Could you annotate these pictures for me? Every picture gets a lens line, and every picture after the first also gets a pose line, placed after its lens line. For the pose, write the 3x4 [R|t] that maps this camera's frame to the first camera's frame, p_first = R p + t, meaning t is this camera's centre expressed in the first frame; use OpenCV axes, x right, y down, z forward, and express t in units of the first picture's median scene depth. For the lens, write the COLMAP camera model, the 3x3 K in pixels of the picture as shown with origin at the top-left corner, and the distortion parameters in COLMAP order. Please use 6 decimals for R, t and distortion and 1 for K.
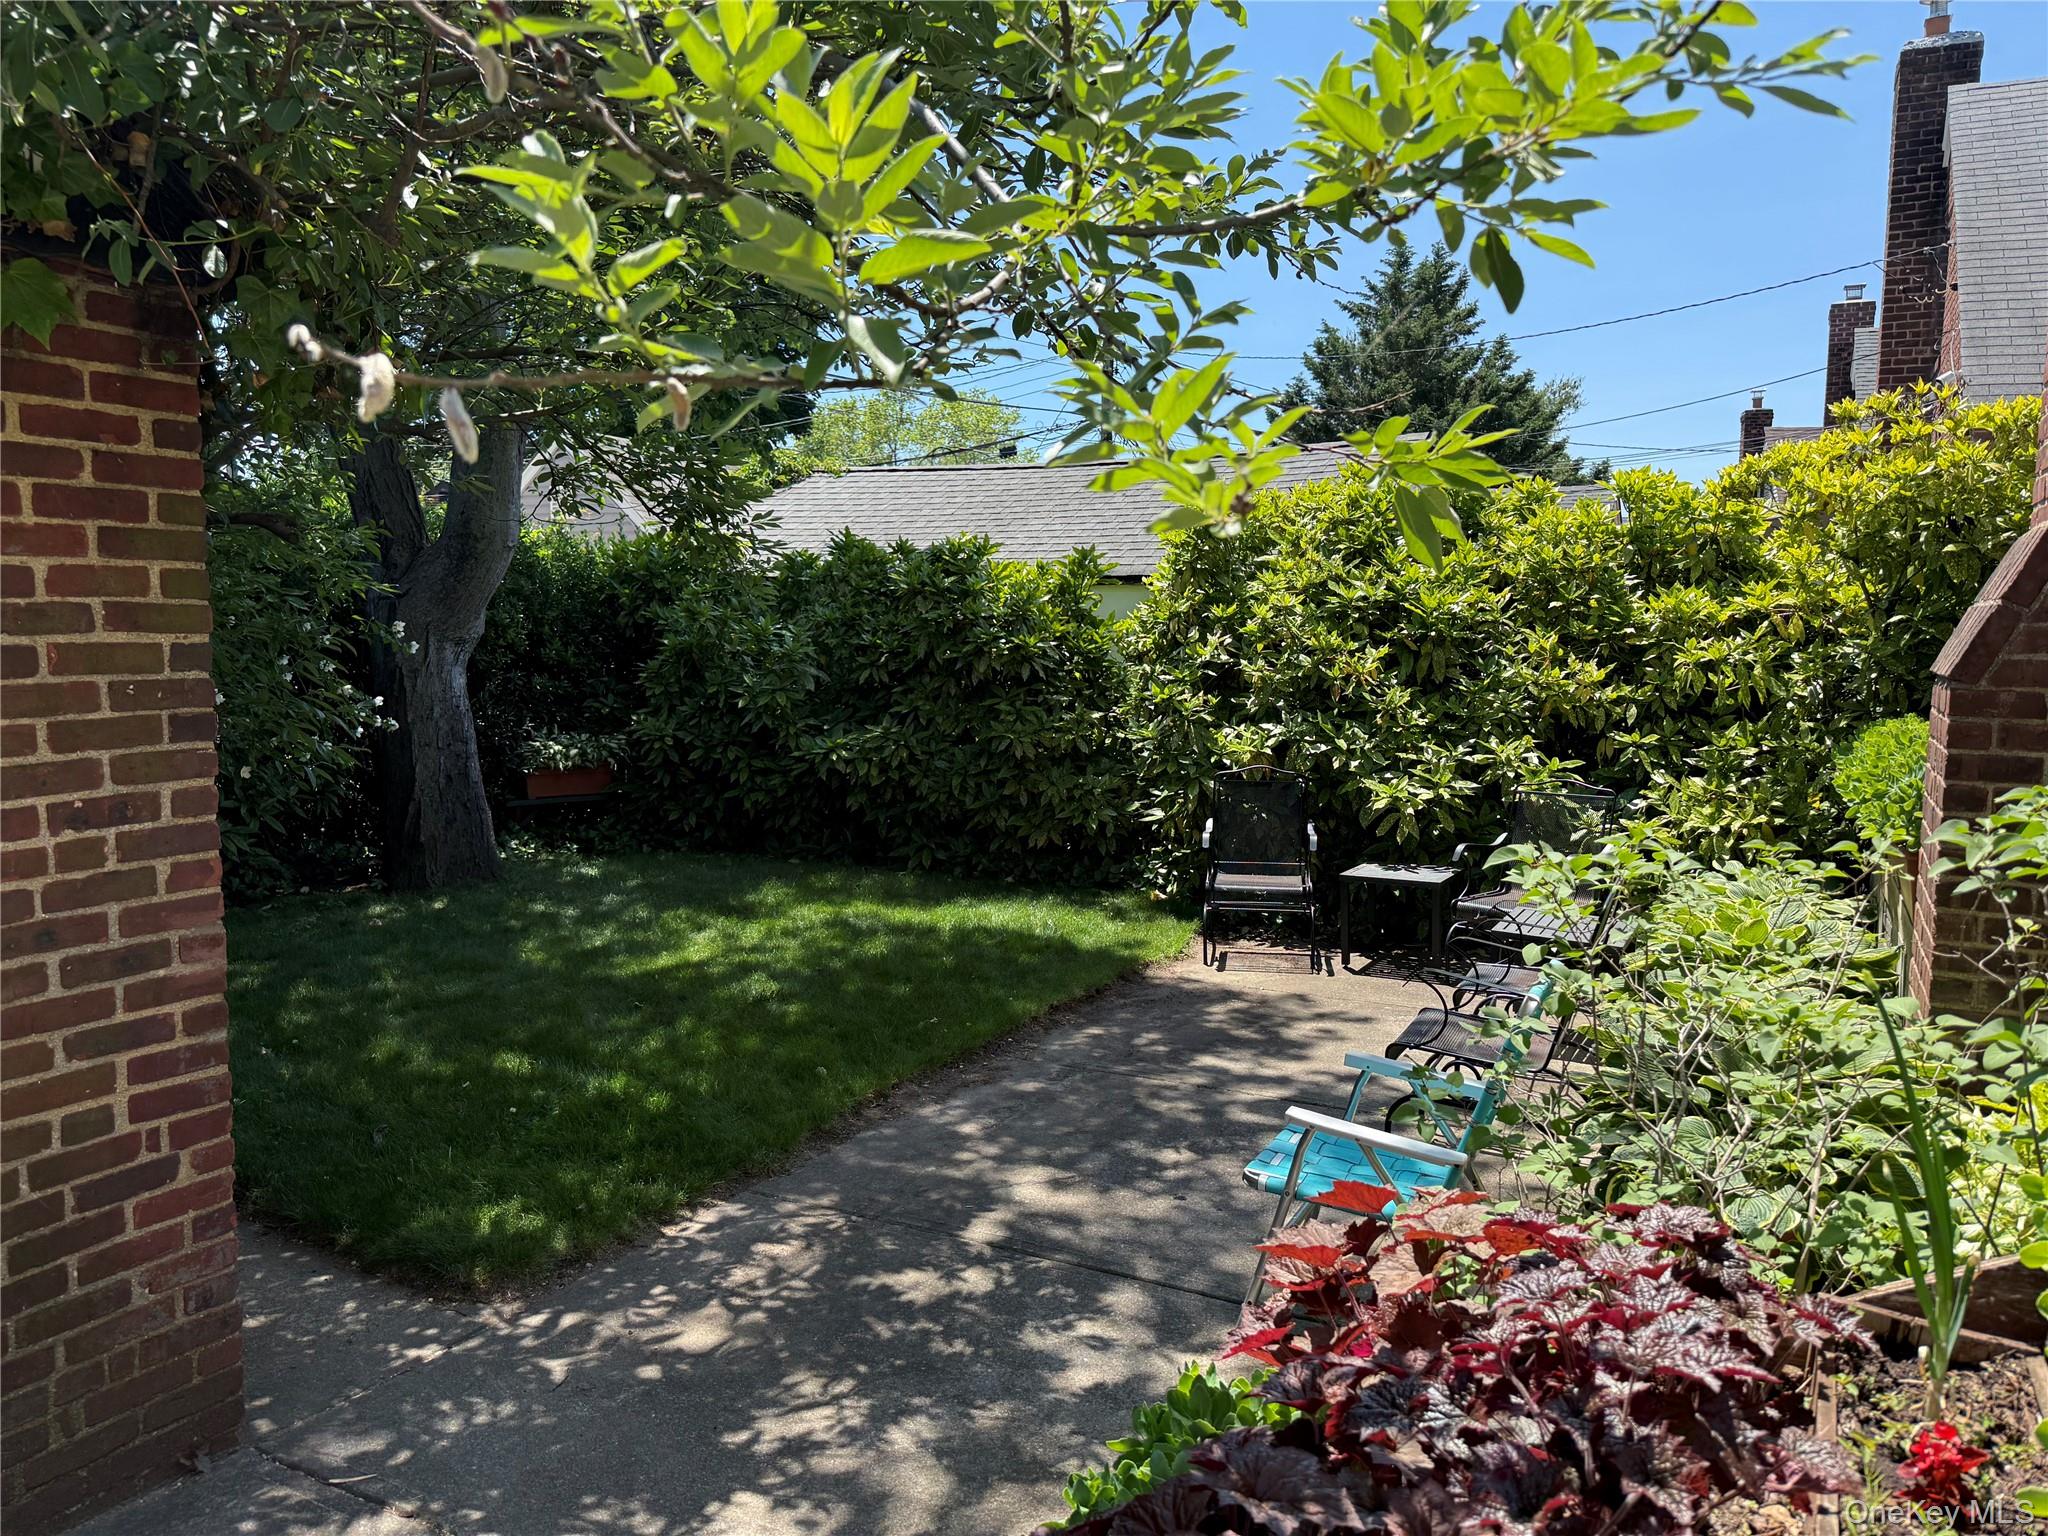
lens RADIAL K [[1435.2, 0, 1024.0], [0, 1435.2, 768.0], [0, 0, 1]] dist [-0.000110, 0.000179]
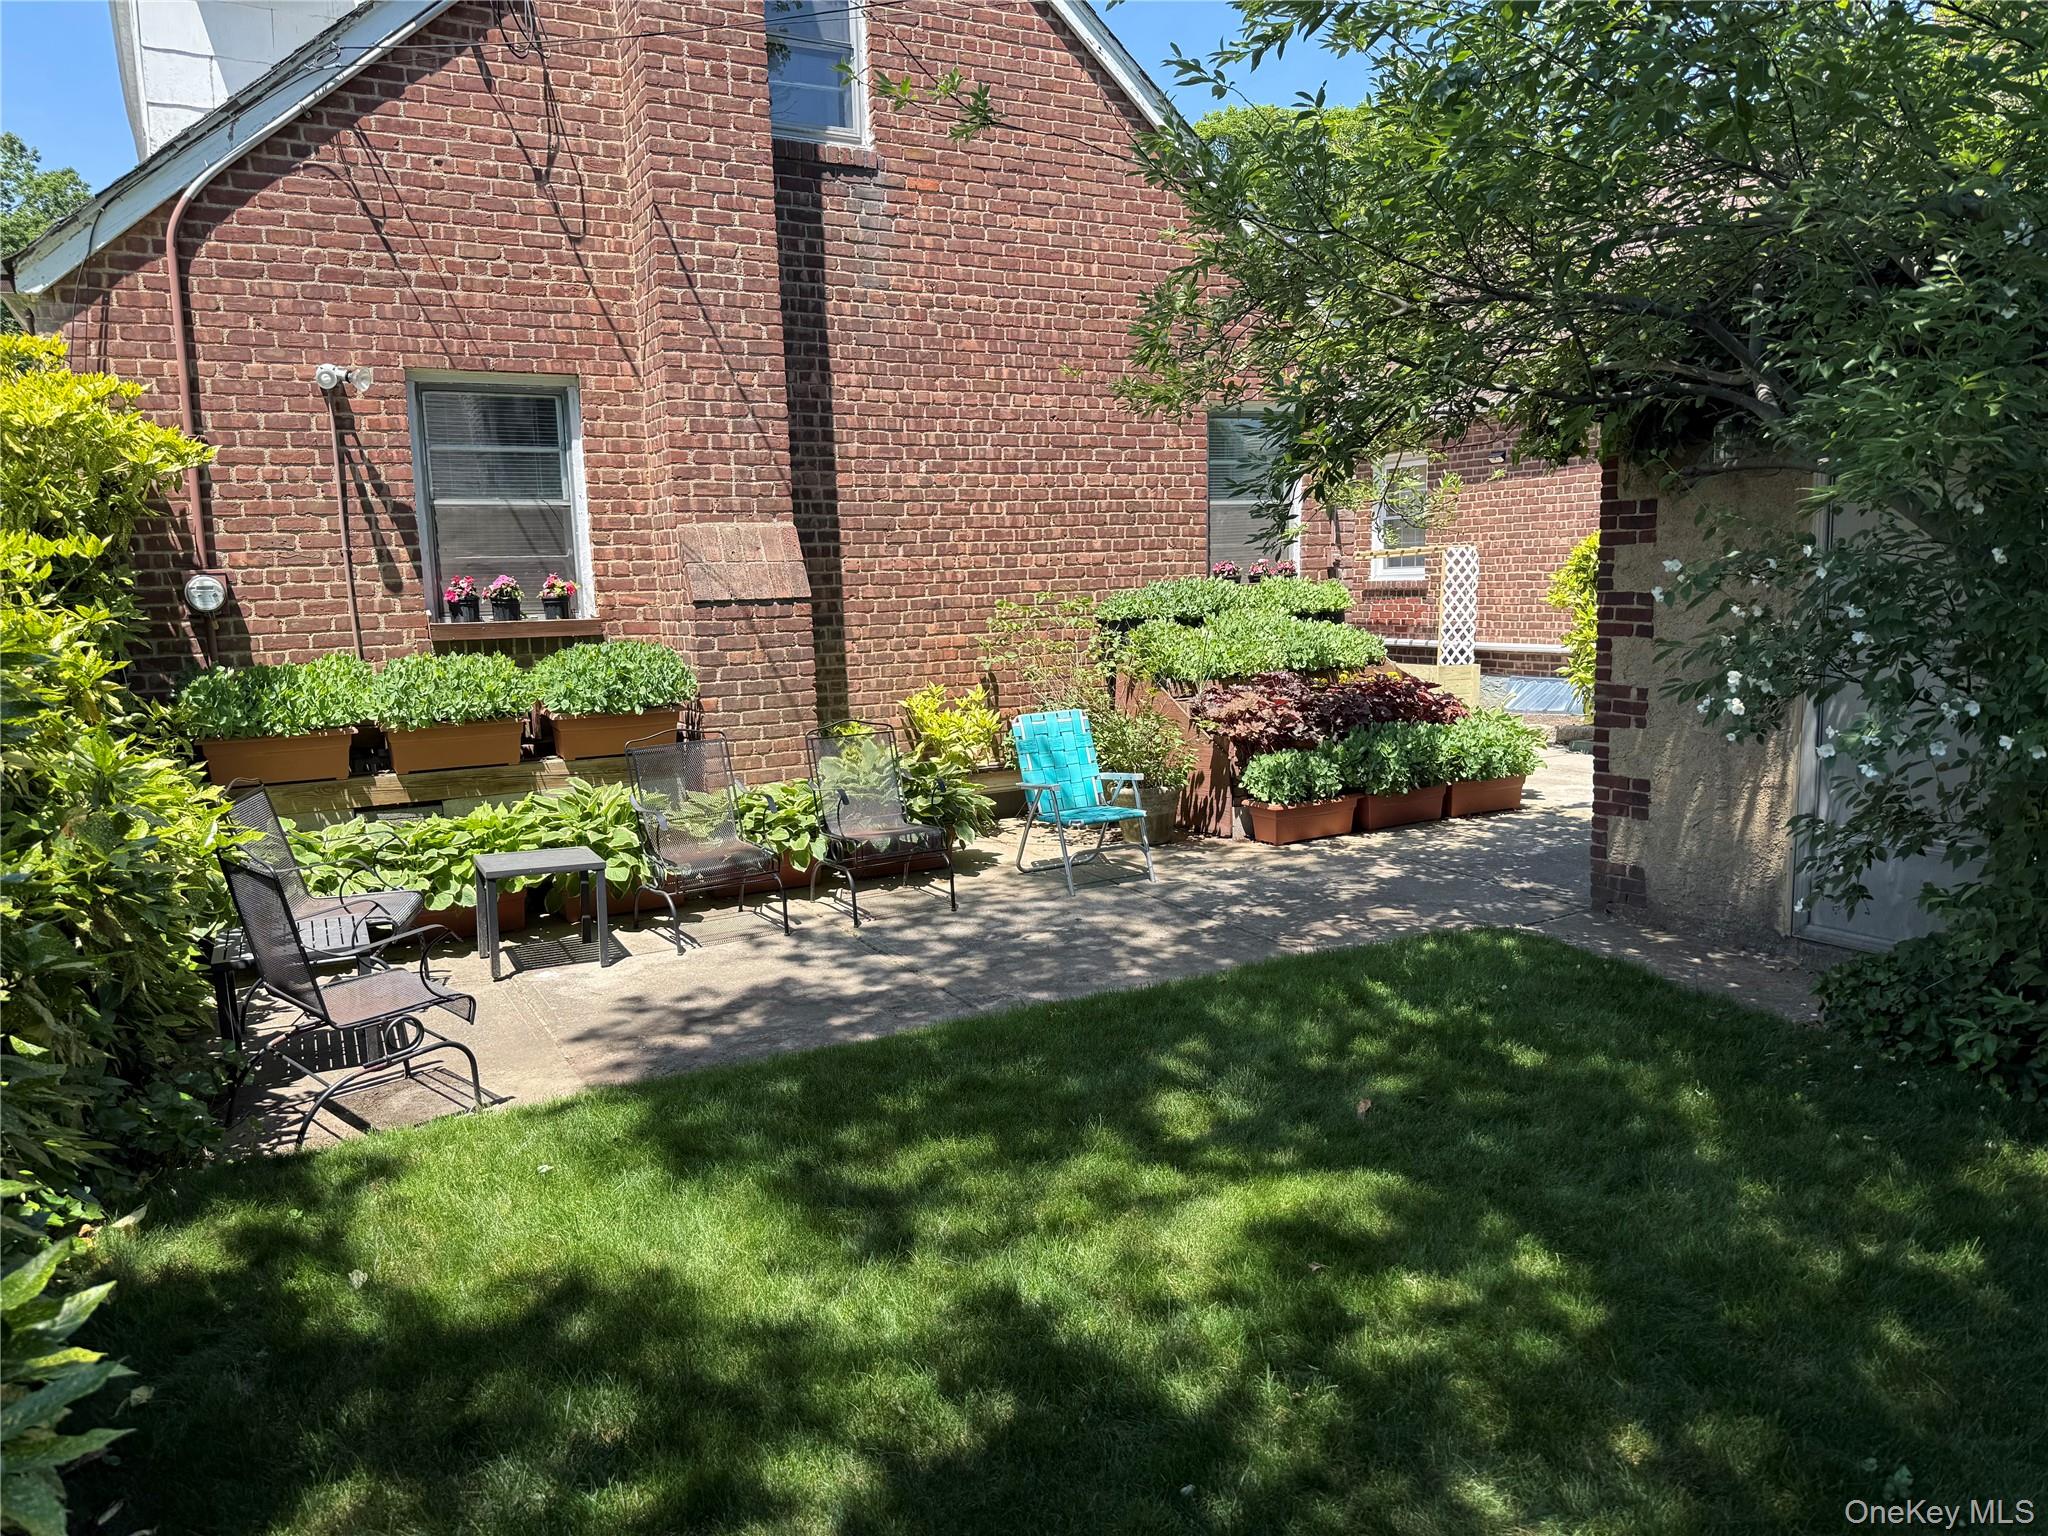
lens RADIAL K [[1435.2, 0, 1024.0], [0, 1435.2, 768.0], [0, 0, 1]] dist [-0.000110, 0.000179]
pose [[-0.844063, -0.054473, 0.533469, -0.581870], [0.079778, 0.971000, 0.225376, -0.199599], [-0.530276, 0.232791, -0.815240, 1.935863]]
